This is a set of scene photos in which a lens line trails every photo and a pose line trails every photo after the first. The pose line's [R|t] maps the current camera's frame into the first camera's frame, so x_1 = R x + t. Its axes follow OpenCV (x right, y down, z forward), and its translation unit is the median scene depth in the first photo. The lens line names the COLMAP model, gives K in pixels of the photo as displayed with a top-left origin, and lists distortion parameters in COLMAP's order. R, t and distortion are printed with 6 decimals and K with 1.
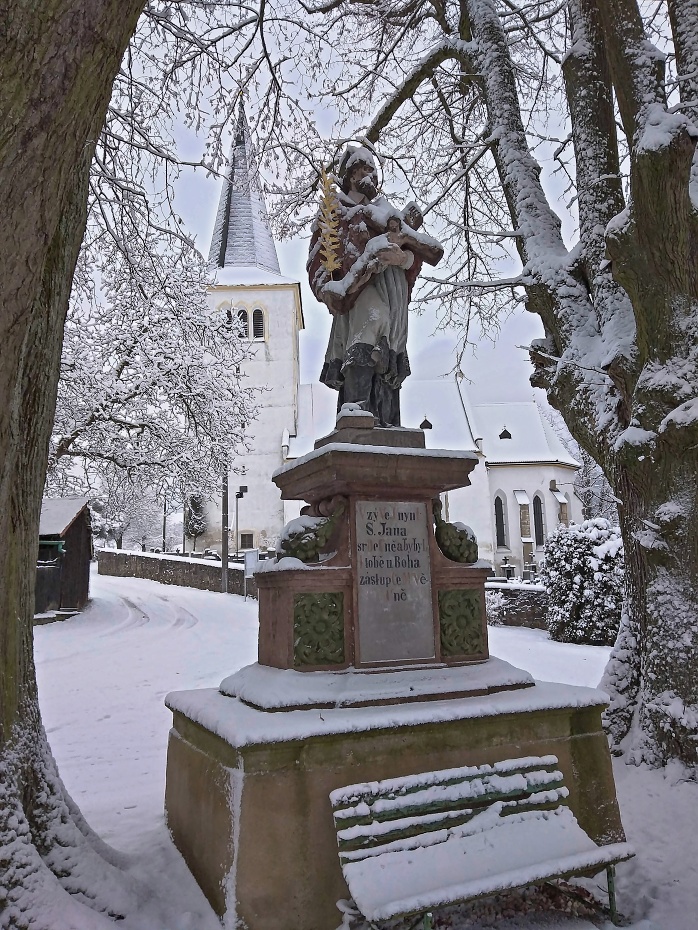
lens RADIAL K [[702.9, 0, 349.0], [0, 702.9, 465.0], [0, 0, 1]] dist [-0.002323, -0.000818]
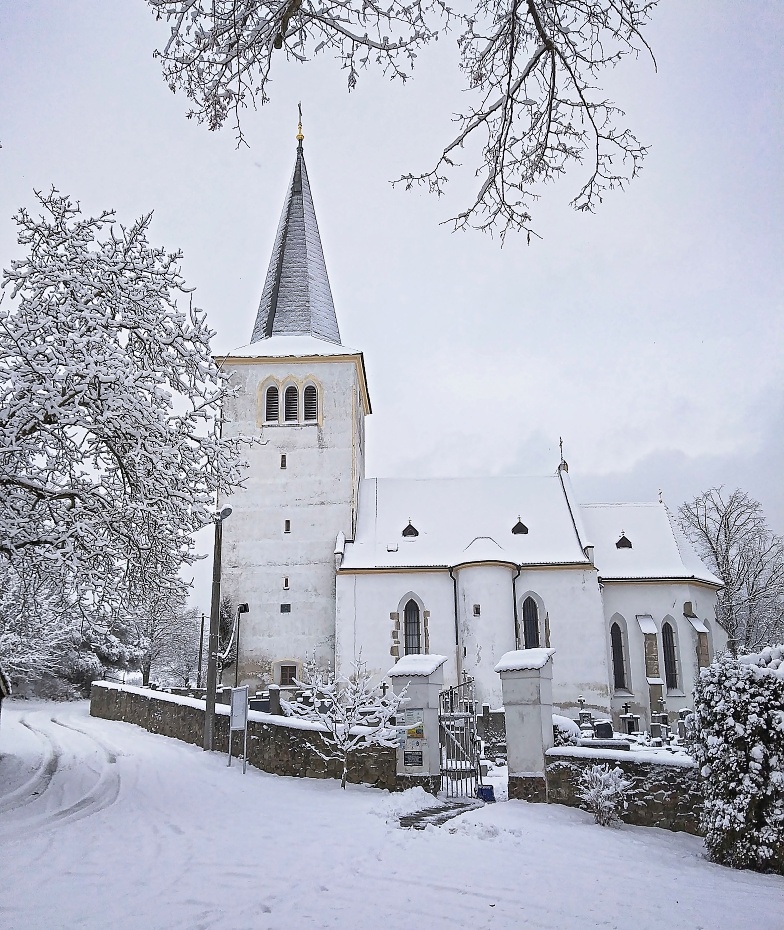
lens RADIAL K [[787.8, 0, 391.9], [0, 787.8, 524.3], [0, 0, 1]] dist [0.012937, -0.062451]
pose [[0.997679, 0.006455, -0.067784, 0.051383], [-0.012209, 0.996322, -0.084811, 0.026145], [0.066987, 0.085442, 0.994089, 0.230589]]
